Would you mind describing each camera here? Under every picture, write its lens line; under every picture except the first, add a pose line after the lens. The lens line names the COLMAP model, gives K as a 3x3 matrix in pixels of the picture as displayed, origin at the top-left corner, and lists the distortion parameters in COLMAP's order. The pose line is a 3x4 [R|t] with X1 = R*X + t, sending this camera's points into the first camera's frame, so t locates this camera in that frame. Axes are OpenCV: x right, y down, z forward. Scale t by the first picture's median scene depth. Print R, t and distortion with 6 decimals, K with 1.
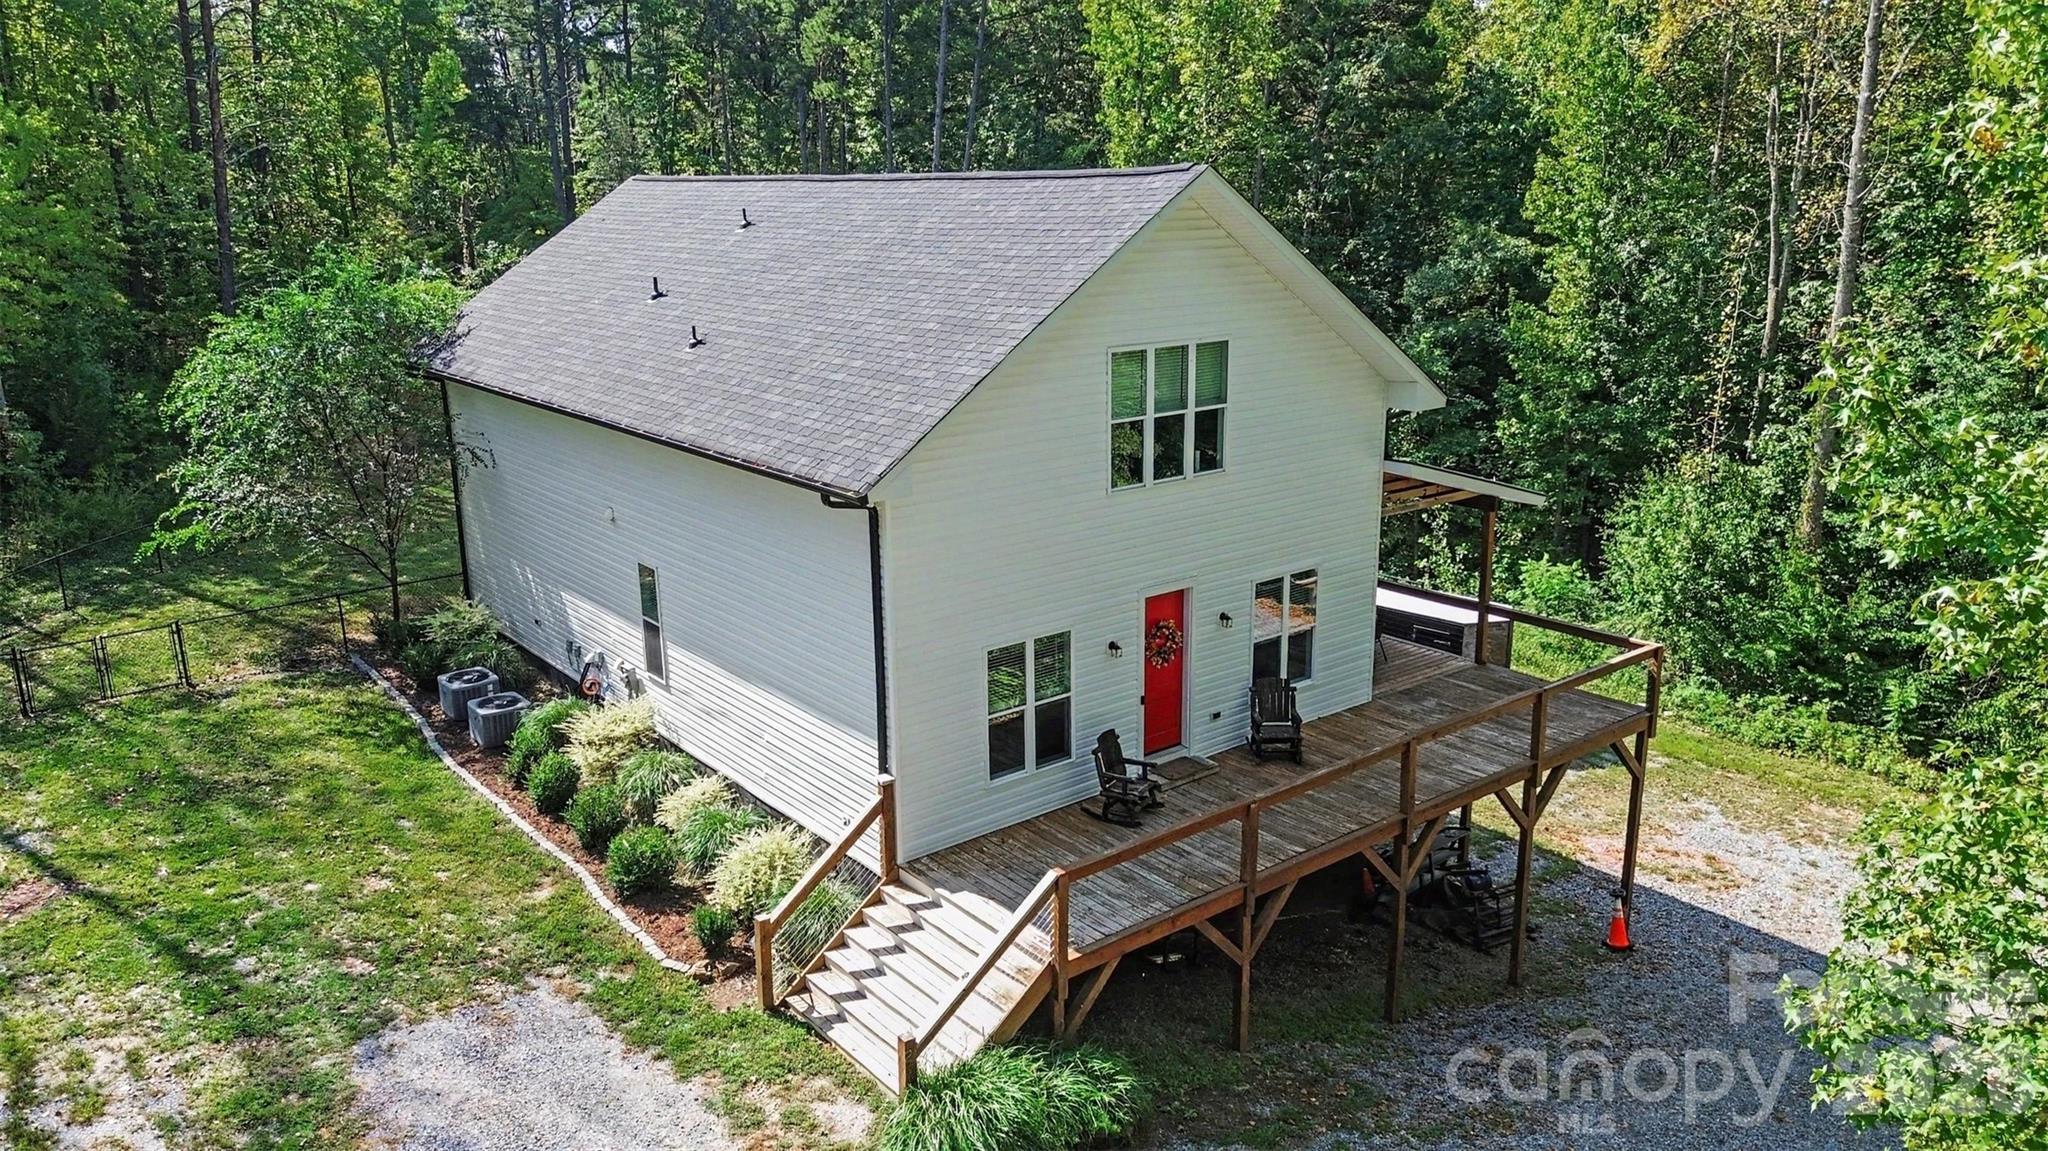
lens RADIAL K [[1504.2, 0, 1024.0], [0, 1504.2, 575.5], [0, 0, 1]] dist [0.068476, -0.002579]
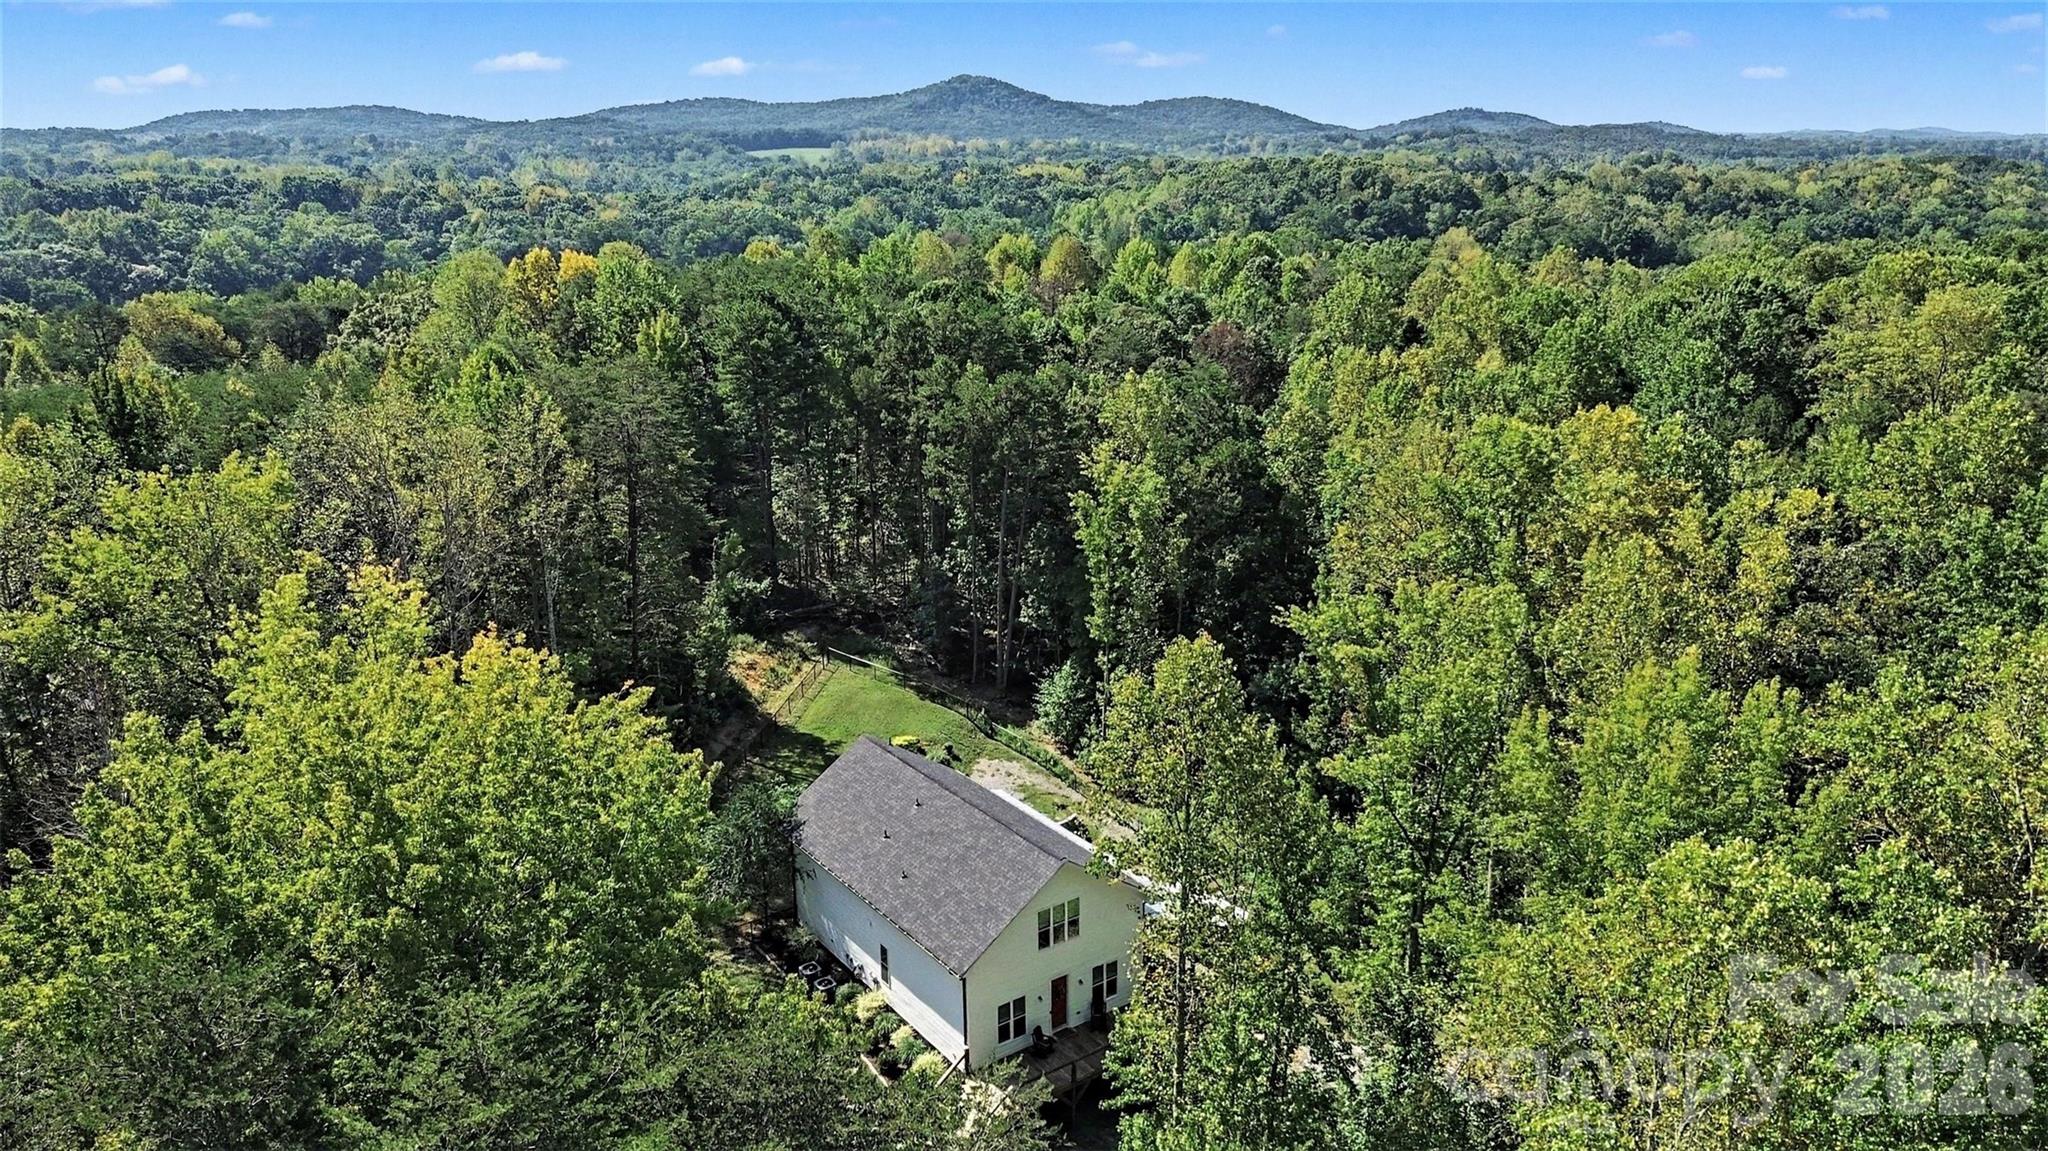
lens RADIAL K [[1504.2, 0, 1024.0], [0, 1504.2, 575.5], [0, 0, 1]] dist [0.068476, -0.002579]
pose [[0.998437, 0.011403, -0.054721, 0.187645], [-0.010652, 0.999845, 0.013986, -0.871367], [0.054872, -0.013381, 0.998404, -2.117016]]
